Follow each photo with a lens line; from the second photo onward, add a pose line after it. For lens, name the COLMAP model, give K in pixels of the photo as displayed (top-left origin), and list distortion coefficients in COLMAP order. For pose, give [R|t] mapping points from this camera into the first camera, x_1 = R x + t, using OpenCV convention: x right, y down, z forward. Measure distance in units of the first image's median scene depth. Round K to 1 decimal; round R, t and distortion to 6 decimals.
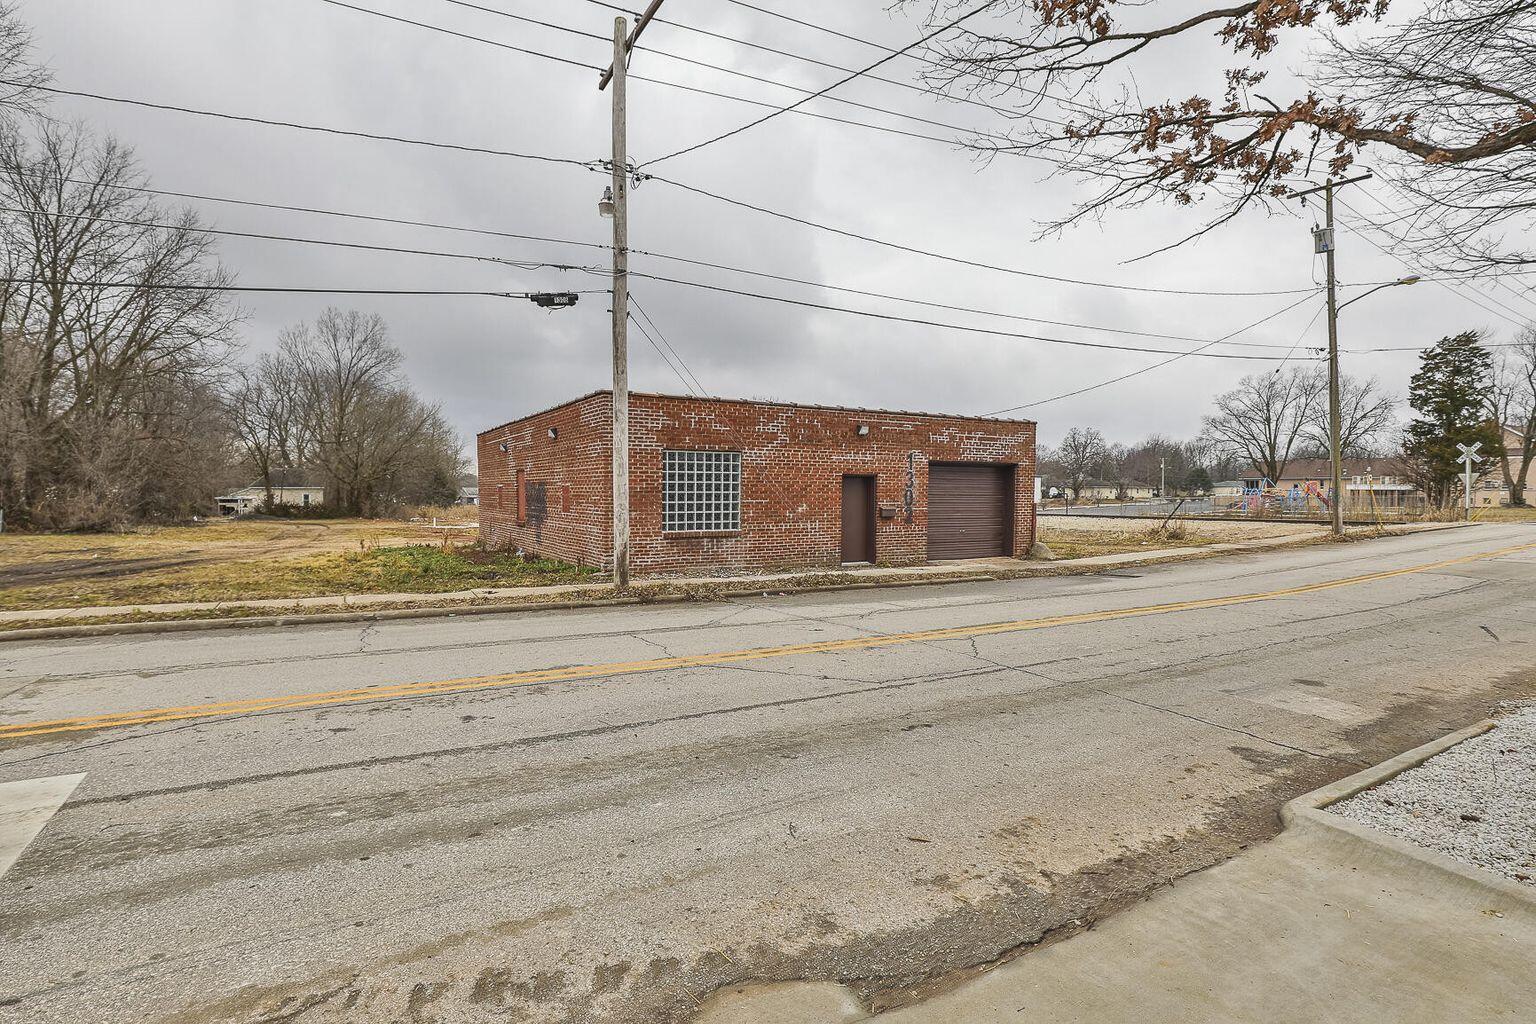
lens RADIAL K [[753.7, 0, 773.1], [0, 753.7, 517.3], [0, 0, 1]] dist [-0.029144, 0.003813]
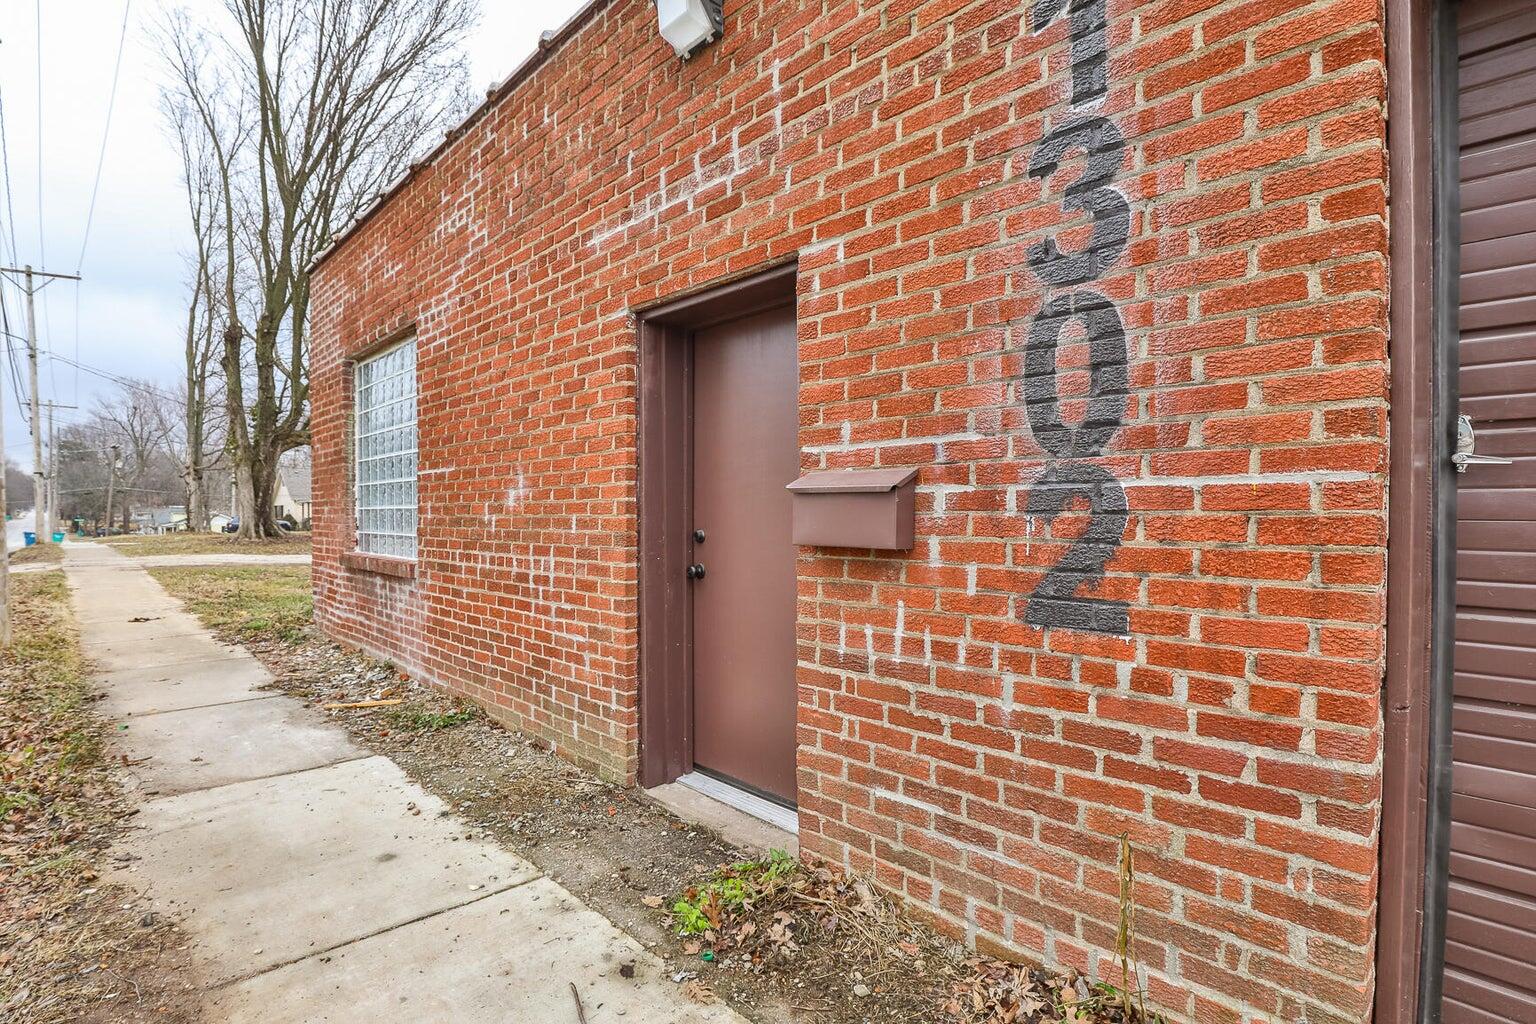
lens RADIAL K [[753.7, 0, 780.6], [0, 753.7, 522.2], [0, 0, 1]] dist [-0.029144, 0.003813]
pose [[0.239670, 0.006641, -0.970832, 0.244515], [-0.034275, 0.999411, -0.001625, -0.004222], [0.970249, 0.033664, 0.239756, 0.846544]]
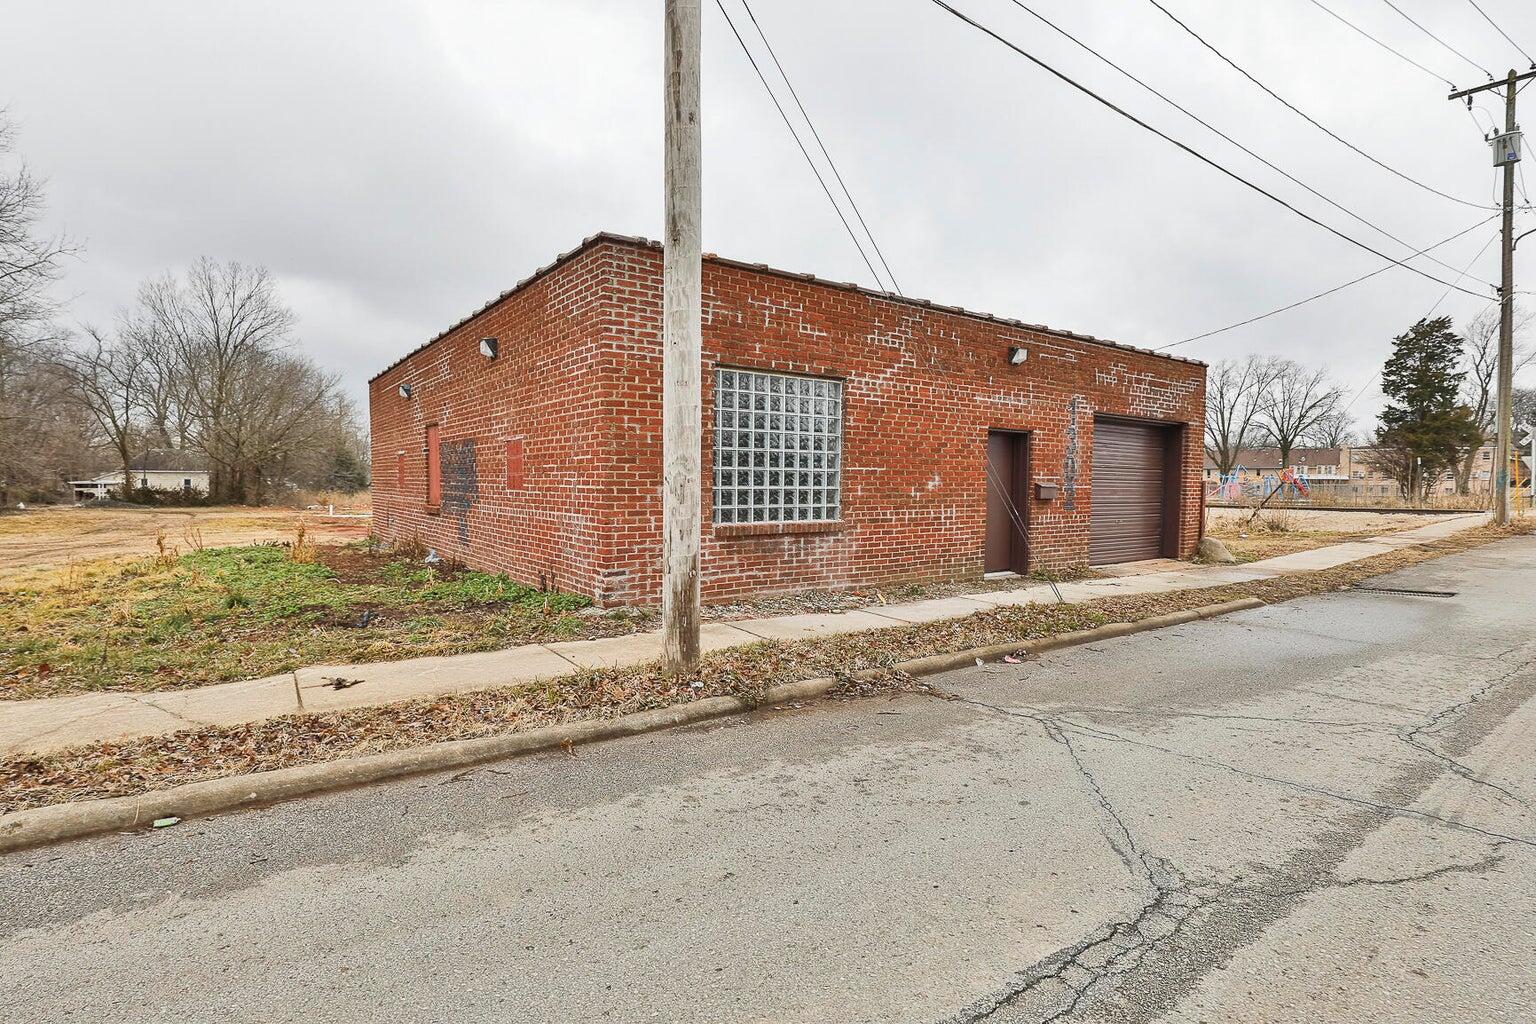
lens RADIAL K [[753.7, 0, 778.3], [0, 753.7, 511.8], [0, 0, 1]] dist [-0.029144, 0.003813]
pose [[0.994961, 0.000270, 0.100266, -0.114634], [-0.000985, 0.999974, 0.007082, 0.004951], [-0.100262, -0.007145, 0.994935, 0.358490]]
